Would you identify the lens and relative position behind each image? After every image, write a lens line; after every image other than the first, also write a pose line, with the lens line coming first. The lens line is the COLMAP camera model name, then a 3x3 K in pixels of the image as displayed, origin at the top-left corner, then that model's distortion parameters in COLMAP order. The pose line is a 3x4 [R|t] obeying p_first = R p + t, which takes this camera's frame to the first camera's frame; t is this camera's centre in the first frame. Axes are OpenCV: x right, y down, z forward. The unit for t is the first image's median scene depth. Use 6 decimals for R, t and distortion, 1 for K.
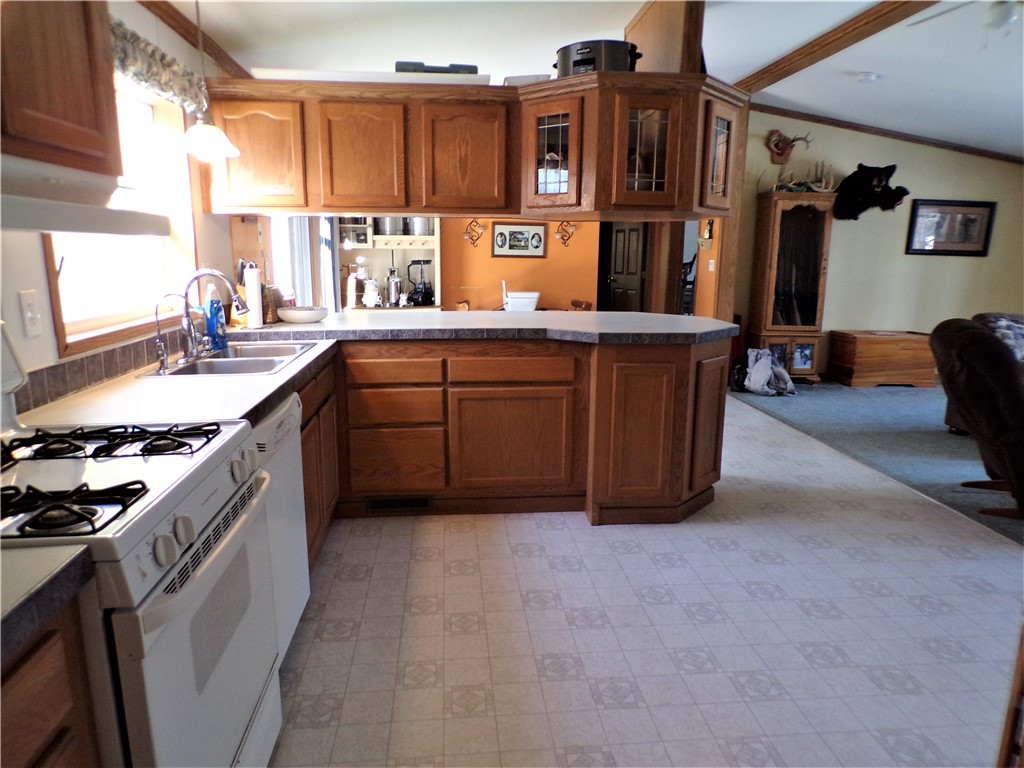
lens RADIAL K [[697.5, 0, 509.2], [0, 697.5, 387.0], [0, 0, 1]] dist [-0.003728, 0.021100]
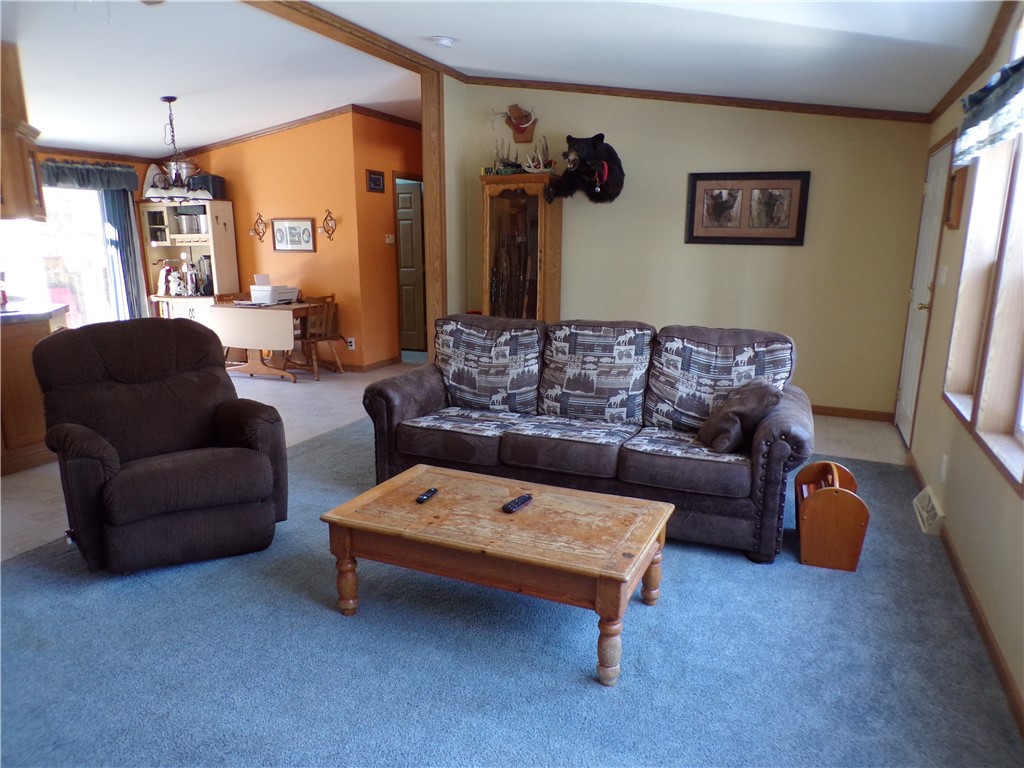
lens RADIAL K [[697.5, 0, 512.0], [0, 697.5, 387.9], [0, 0, 1]] dist [-0.003728, 0.021100]
pose [[0.883745, 0.081813, -0.460762, 0.805731], [-0.072798, 0.996648, 0.037338, -0.044667], [0.462272, 0.000545, 0.886738, 0.219558]]
